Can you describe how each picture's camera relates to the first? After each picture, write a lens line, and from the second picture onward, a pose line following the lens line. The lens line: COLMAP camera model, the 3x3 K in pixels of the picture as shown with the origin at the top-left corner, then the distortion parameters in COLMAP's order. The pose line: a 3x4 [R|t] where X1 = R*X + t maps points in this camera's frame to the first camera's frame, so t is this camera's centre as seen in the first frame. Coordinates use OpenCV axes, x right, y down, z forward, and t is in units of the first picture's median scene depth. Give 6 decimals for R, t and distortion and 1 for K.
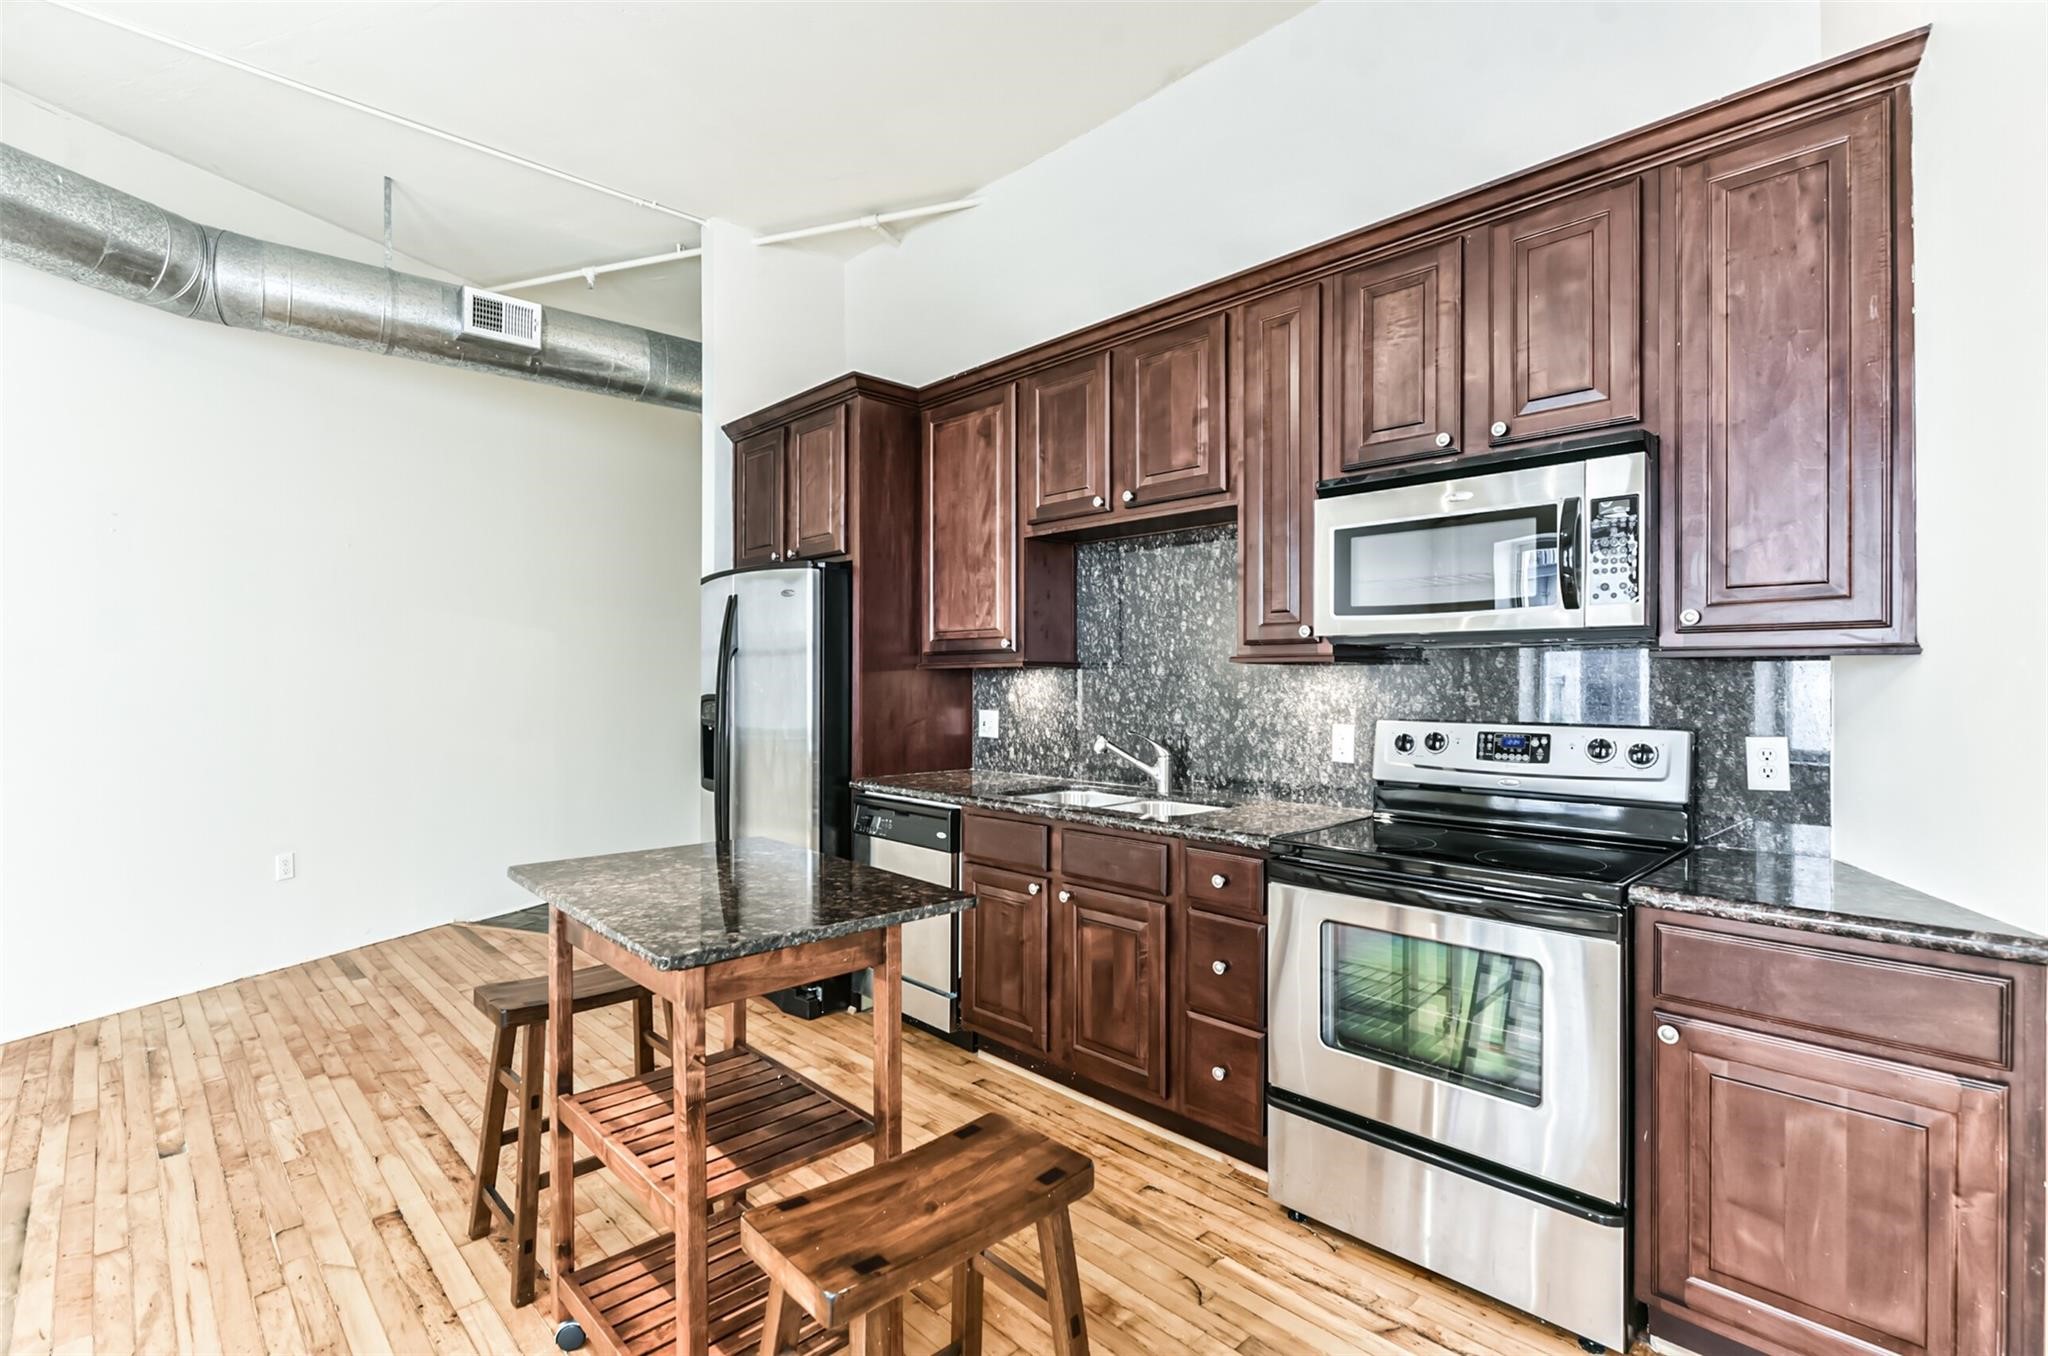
lens RADIAL K [[942.1, 0, 1024.0], [0, 942.1, 678.0], [0, 0, 1]] dist [0.000011, -0.000022]
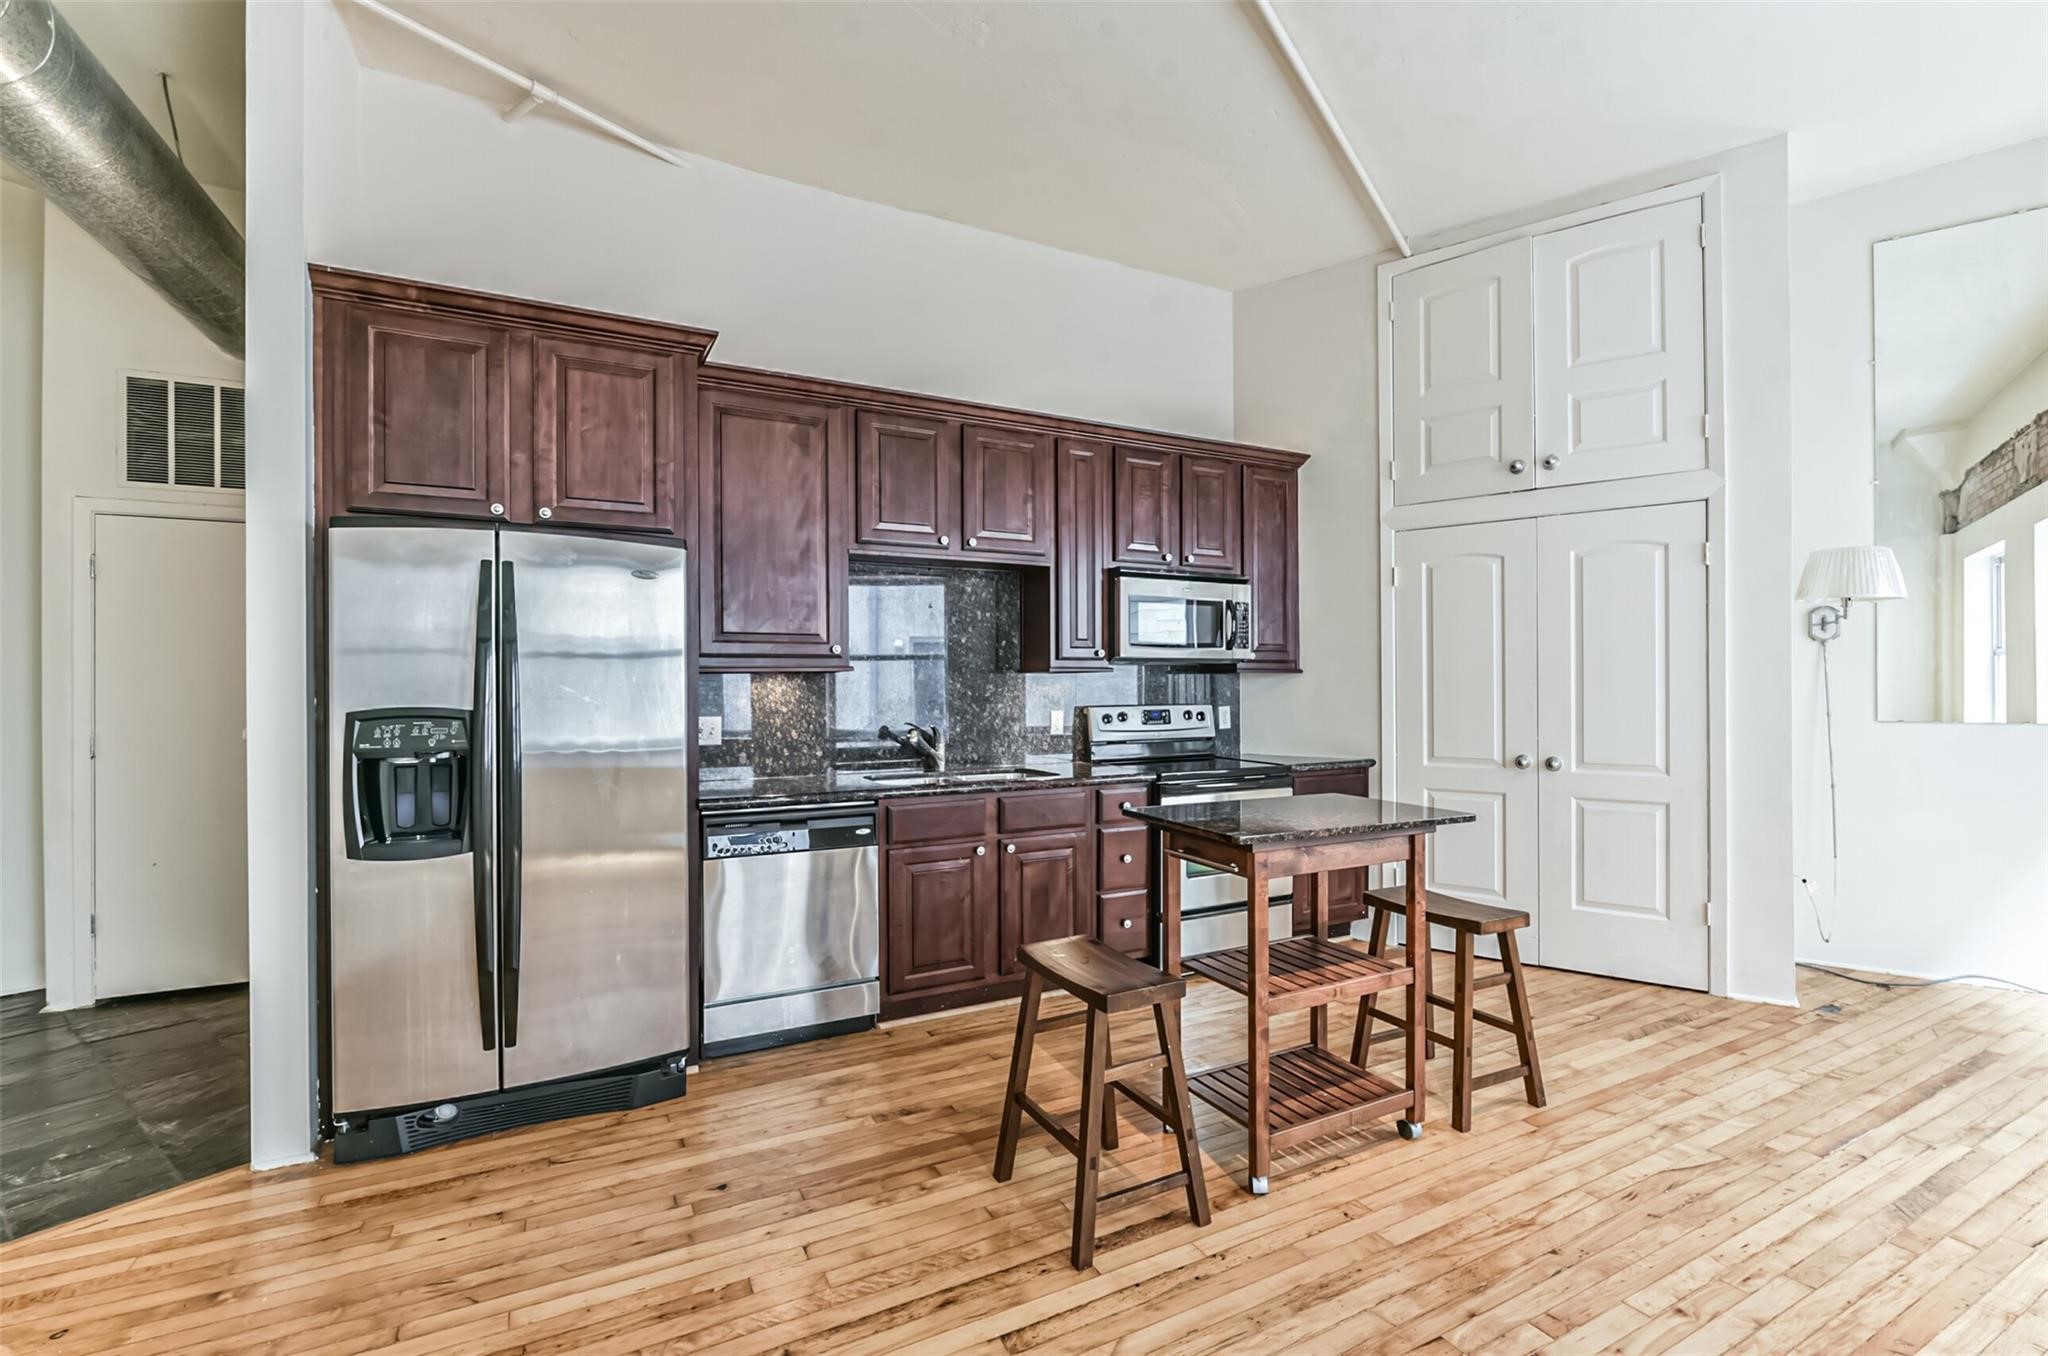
lens RADIAL K [[894.3, 0, 1034.2], [0, 894.3, 684.0], [0, 0, 1]] dist [-0.002560, -0.000583]
pose [[0.283830, -0.001950, 0.958873, -1.011653], [0.002386, 0.999996, 0.001327, 0.001530], [-0.958872, 0.001911, 0.283834, 0.545474]]
